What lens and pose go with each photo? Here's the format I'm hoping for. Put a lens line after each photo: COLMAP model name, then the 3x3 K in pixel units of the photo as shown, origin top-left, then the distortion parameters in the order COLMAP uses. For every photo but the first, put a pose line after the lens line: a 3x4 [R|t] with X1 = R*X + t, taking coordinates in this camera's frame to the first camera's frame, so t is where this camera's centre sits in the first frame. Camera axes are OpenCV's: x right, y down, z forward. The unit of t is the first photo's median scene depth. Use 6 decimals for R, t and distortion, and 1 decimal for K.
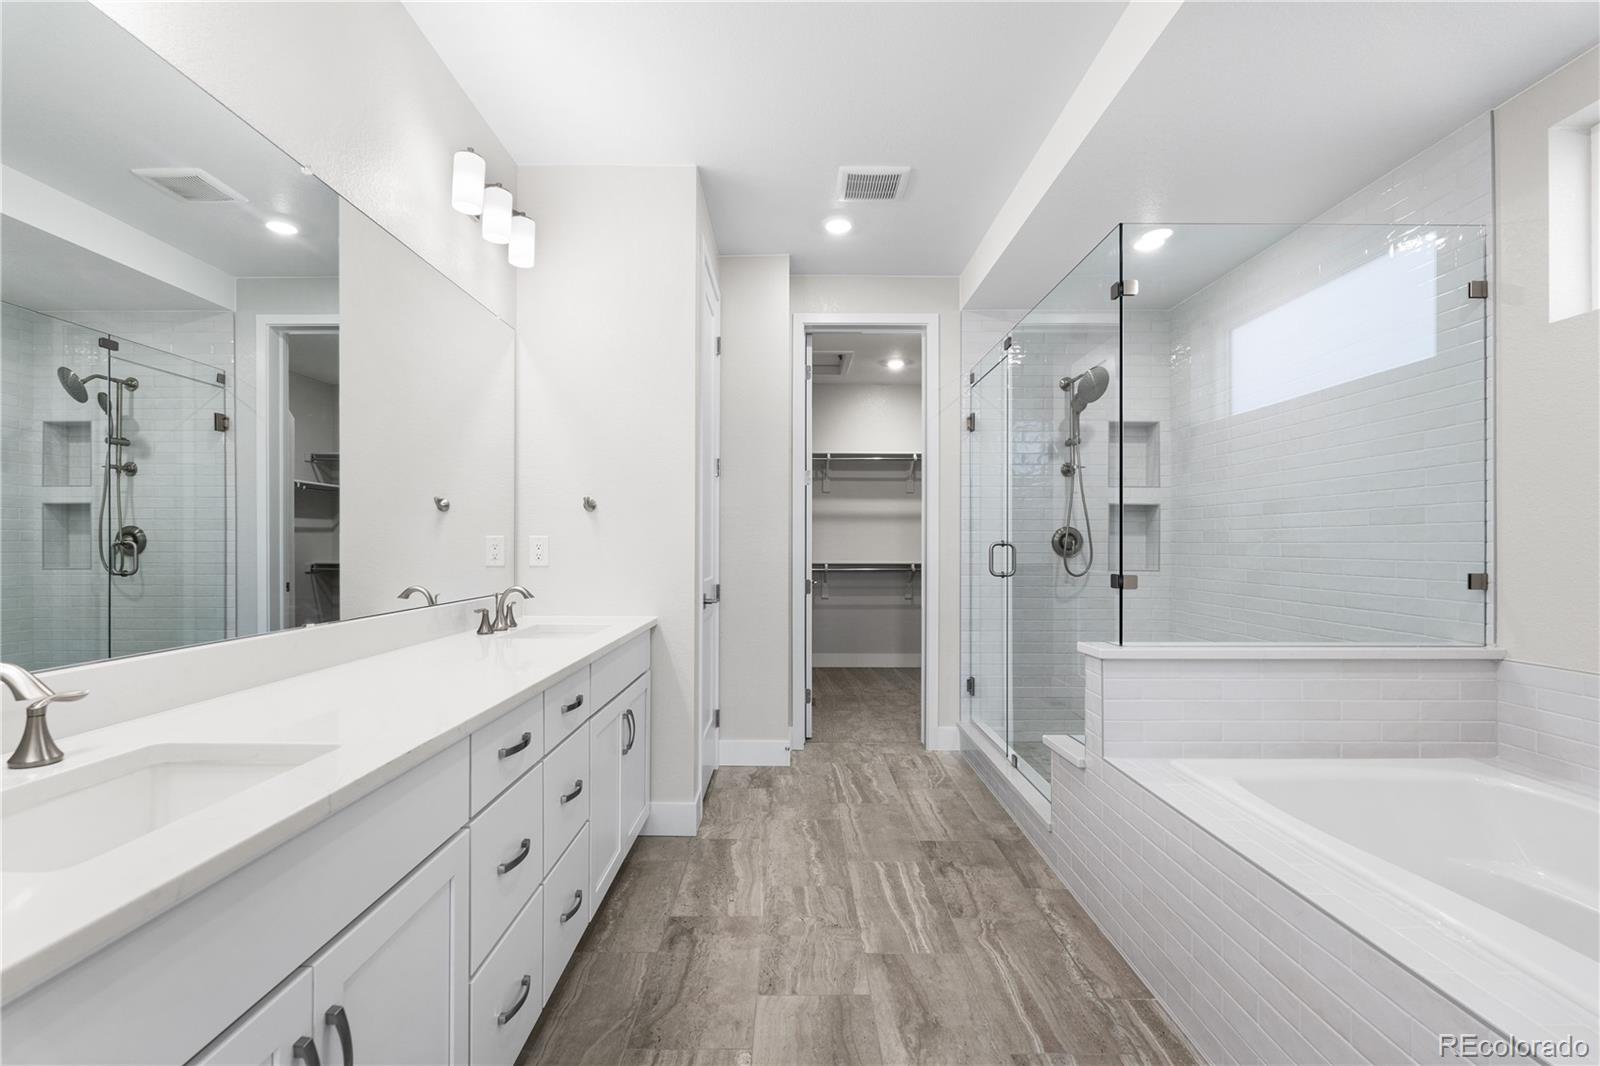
lens RADIAL K [[721.6, 0, 800.0], [0, 721.6, 533.0], [0, 0, 1]] dist [-0.003926, 0.000414]
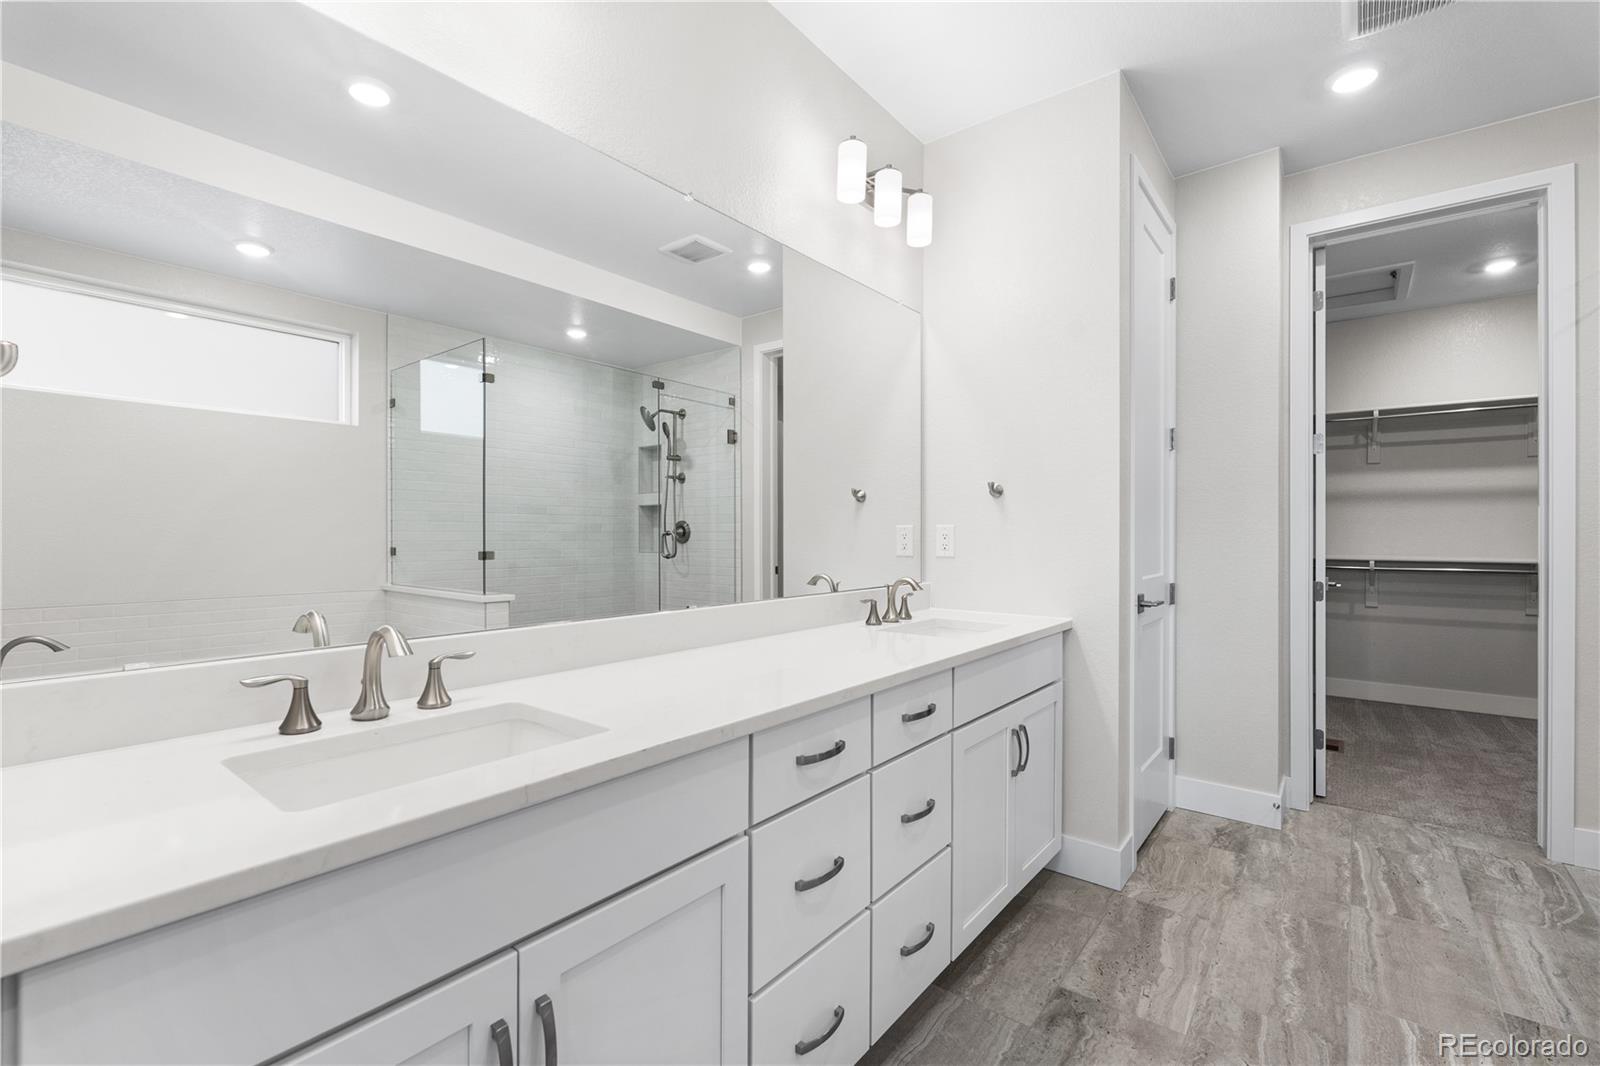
lens RADIAL K [[710.8, 0, 796.3], [0, 710.8, 529.5], [0, 0, 1]] dist [-0.002635, 0.000314]
pose [[0.777137, -0.005215, -0.629310, 0.068189], [0.010379, 0.999936, 0.004532, 0.002892], [0.629246, -0.010053, 0.777141, 0.128908]]
